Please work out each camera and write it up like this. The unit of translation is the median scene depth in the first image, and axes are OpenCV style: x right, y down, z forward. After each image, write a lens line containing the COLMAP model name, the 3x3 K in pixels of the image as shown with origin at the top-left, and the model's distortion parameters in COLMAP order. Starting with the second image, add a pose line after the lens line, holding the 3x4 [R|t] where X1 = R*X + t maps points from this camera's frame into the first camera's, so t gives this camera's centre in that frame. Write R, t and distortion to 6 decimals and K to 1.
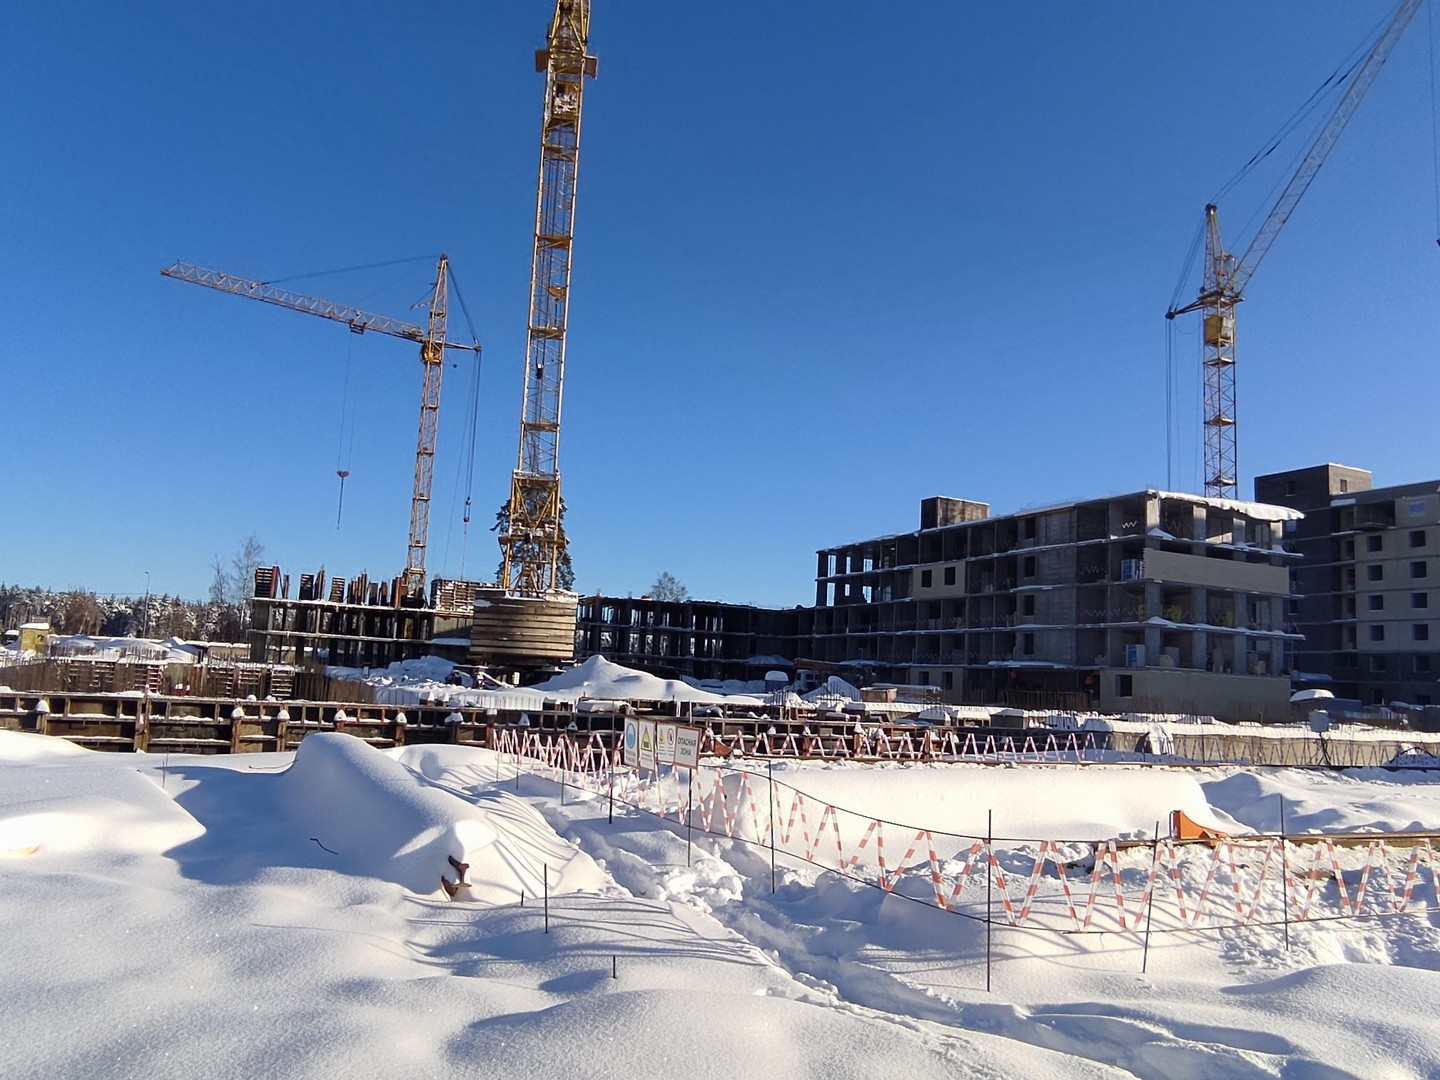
lens RADIAL K [[1054.6, 0, 720.0], [0, 1054.6, 540.0], [0, 0, 1]] dist [-0.052266, 0.002985]
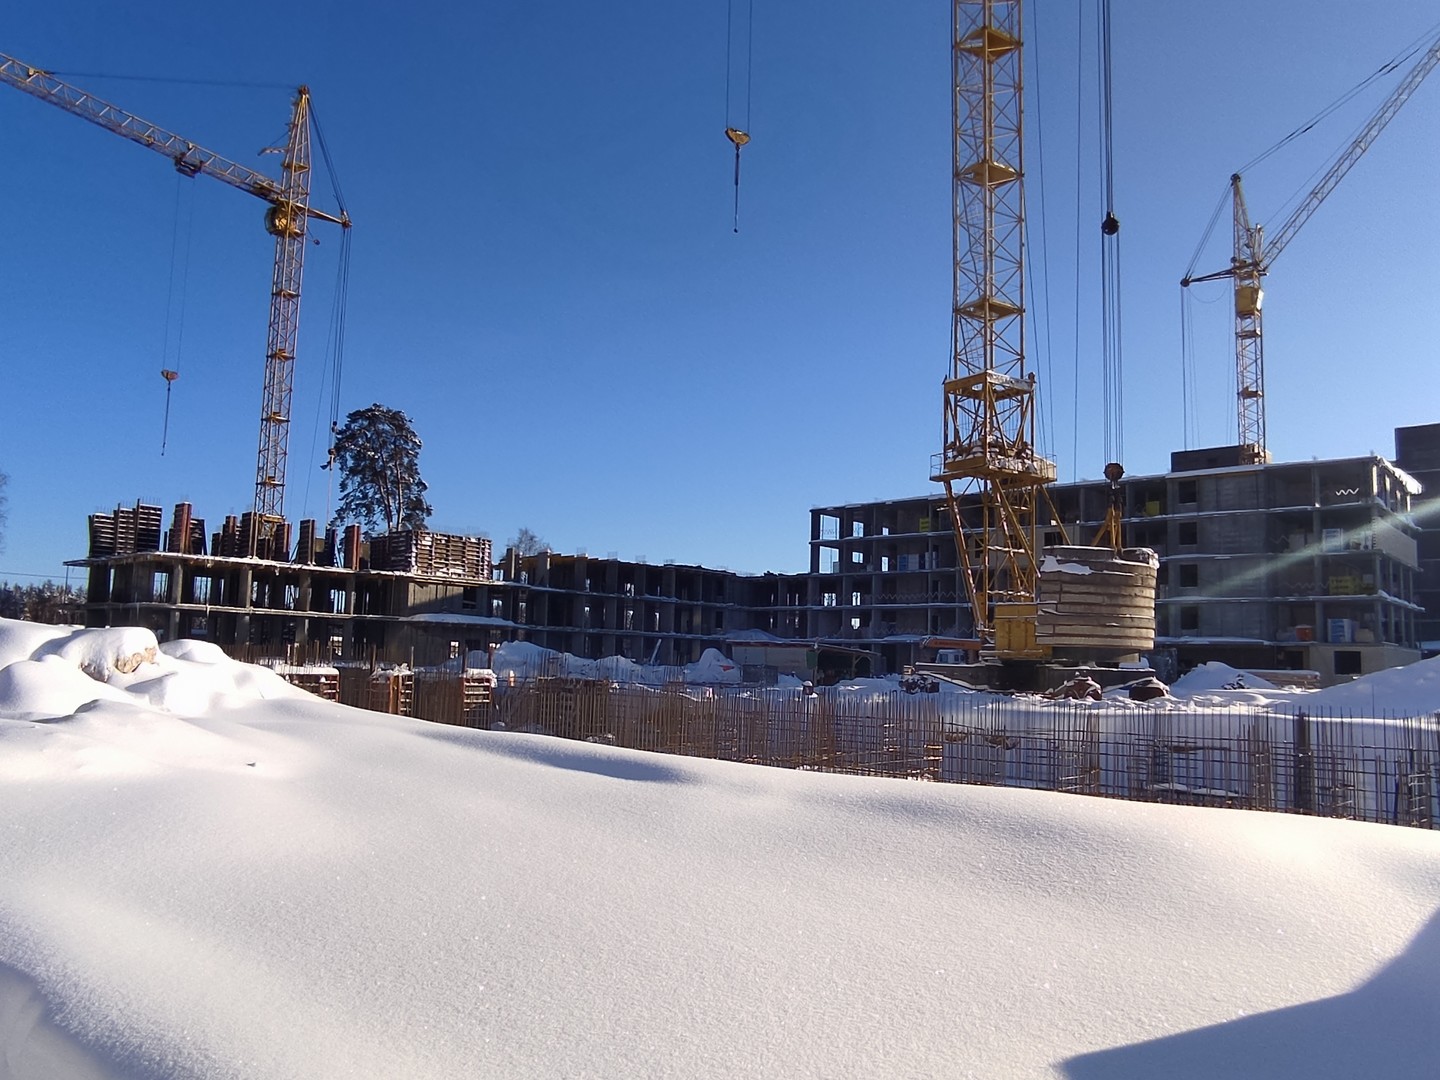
lens RADIAL K [[1054.6, 0, 720.0], [0, 1054.6, 540.0], [0, 0, 1]] dist [-0.052266, 0.002985]
pose [[0.915687, 0.022691, 0.401250, -0.363954], [-0.035981, 0.999024, 0.025618, 0.018329], [-0.400278, -0.037896, 0.915610, 0.270906]]
